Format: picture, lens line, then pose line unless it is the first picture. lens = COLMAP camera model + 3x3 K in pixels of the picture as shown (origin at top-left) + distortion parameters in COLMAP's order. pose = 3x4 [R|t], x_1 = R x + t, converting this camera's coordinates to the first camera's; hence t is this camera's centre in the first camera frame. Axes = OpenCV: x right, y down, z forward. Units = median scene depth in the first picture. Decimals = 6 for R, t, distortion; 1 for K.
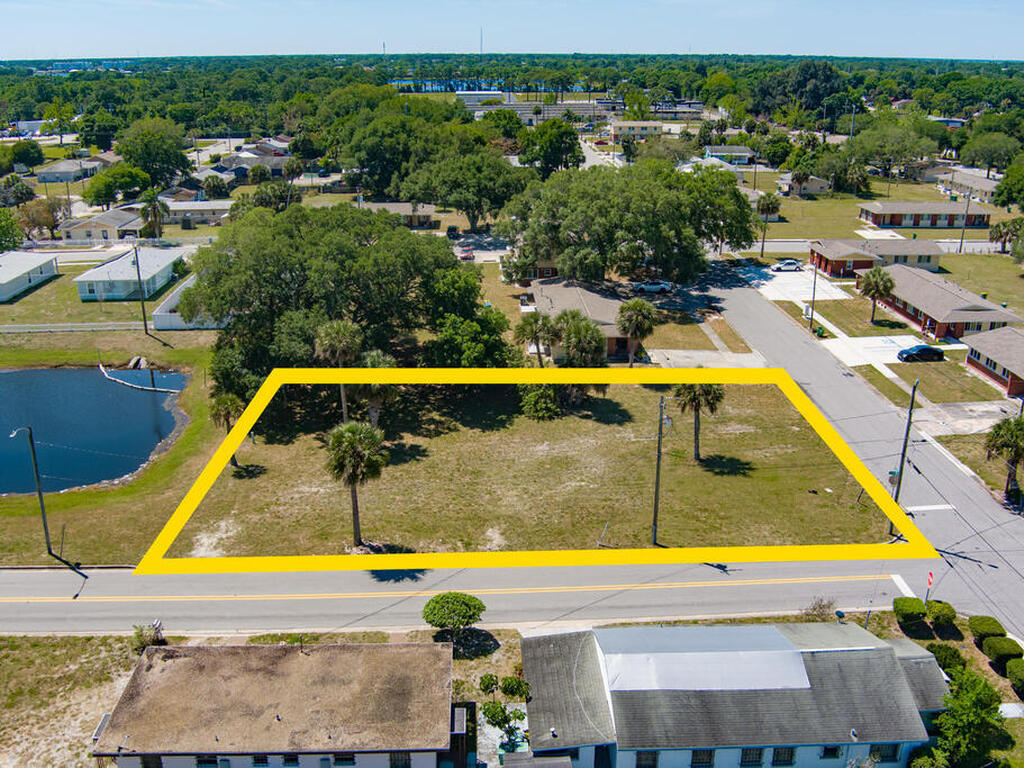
lens RADIAL K [[952.7, 0, 512.0], [0, 952.7, 384.0], [0, 0, 1]] dist [-0.068922, -0.013640]
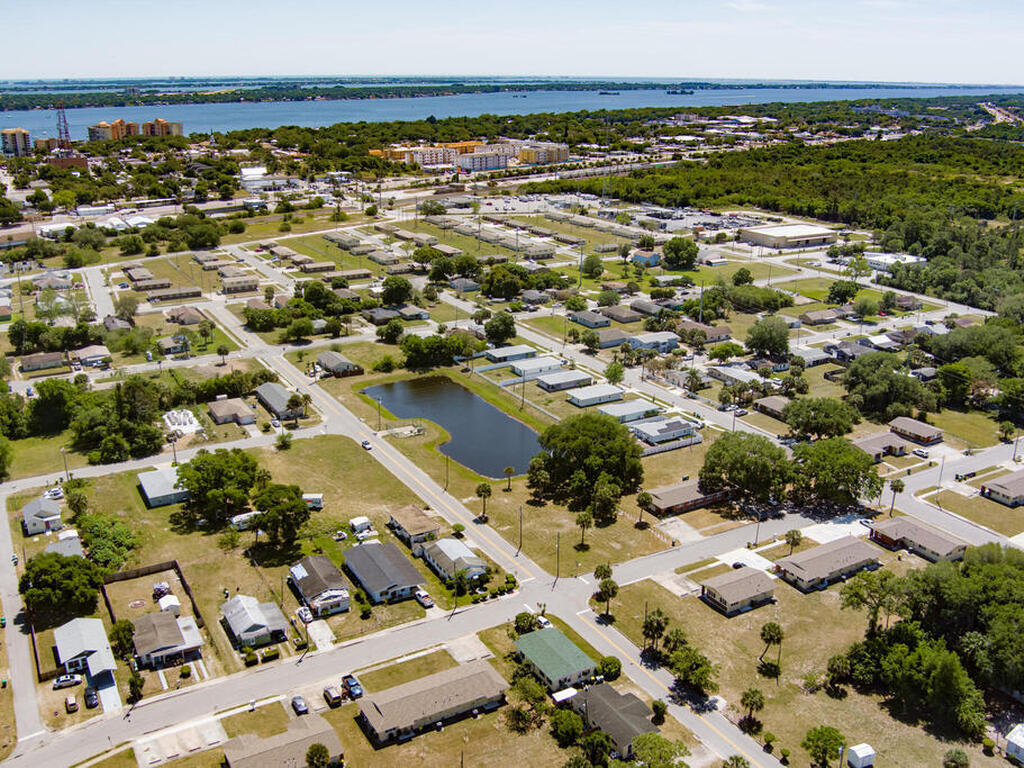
lens RADIAL K [[952.7, 0, 512.0], [0, 952.7, 384.0], [0, 0, 1]] dist [-0.068922, -0.013640]
pose [[0.468785, 0.280192, -0.837695, 1.918351], [-0.299328, 0.942636, 0.147785, -0.599980], [0.831049, 0.181467, 0.525763, -0.659835]]
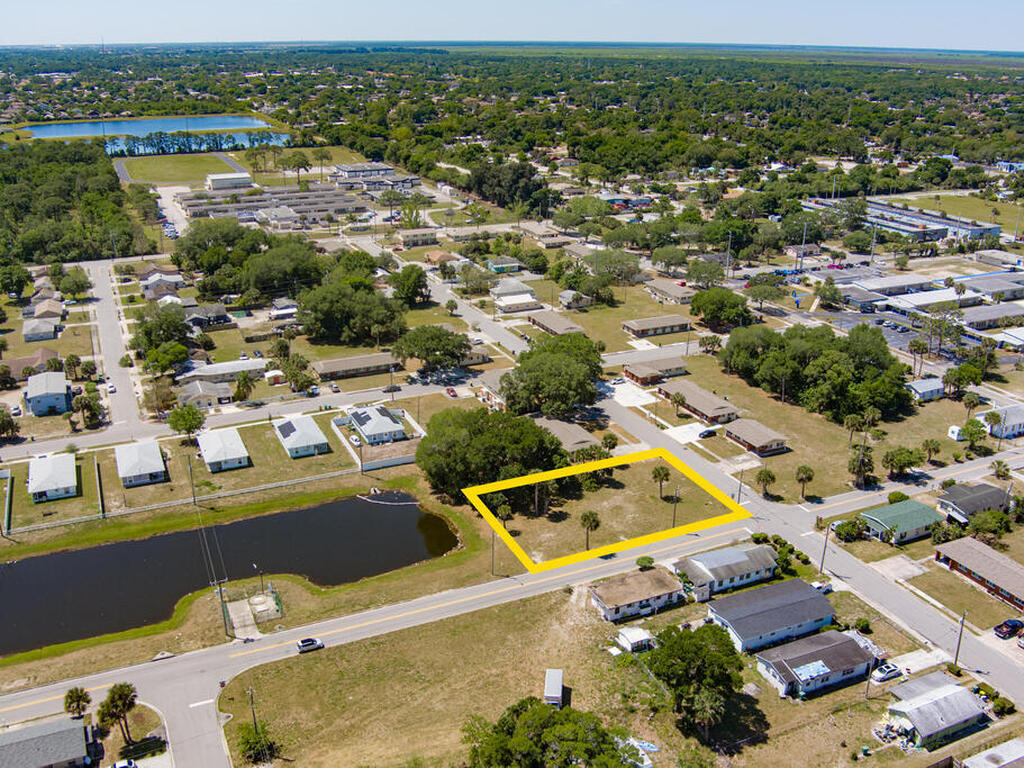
lens RADIAL K [[932.3, 0, 512.9], [0, 932.3, 421.0], [0, 0, 1]] dist [-0.055854, -0.009868]
pose [[0.923914, -0.142068, 0.355245, -0.883655], [0.121913, 0.989422, 0.078617, -0.318493], [-0.362656, -0.029327, 0.931462, -1.058033]]
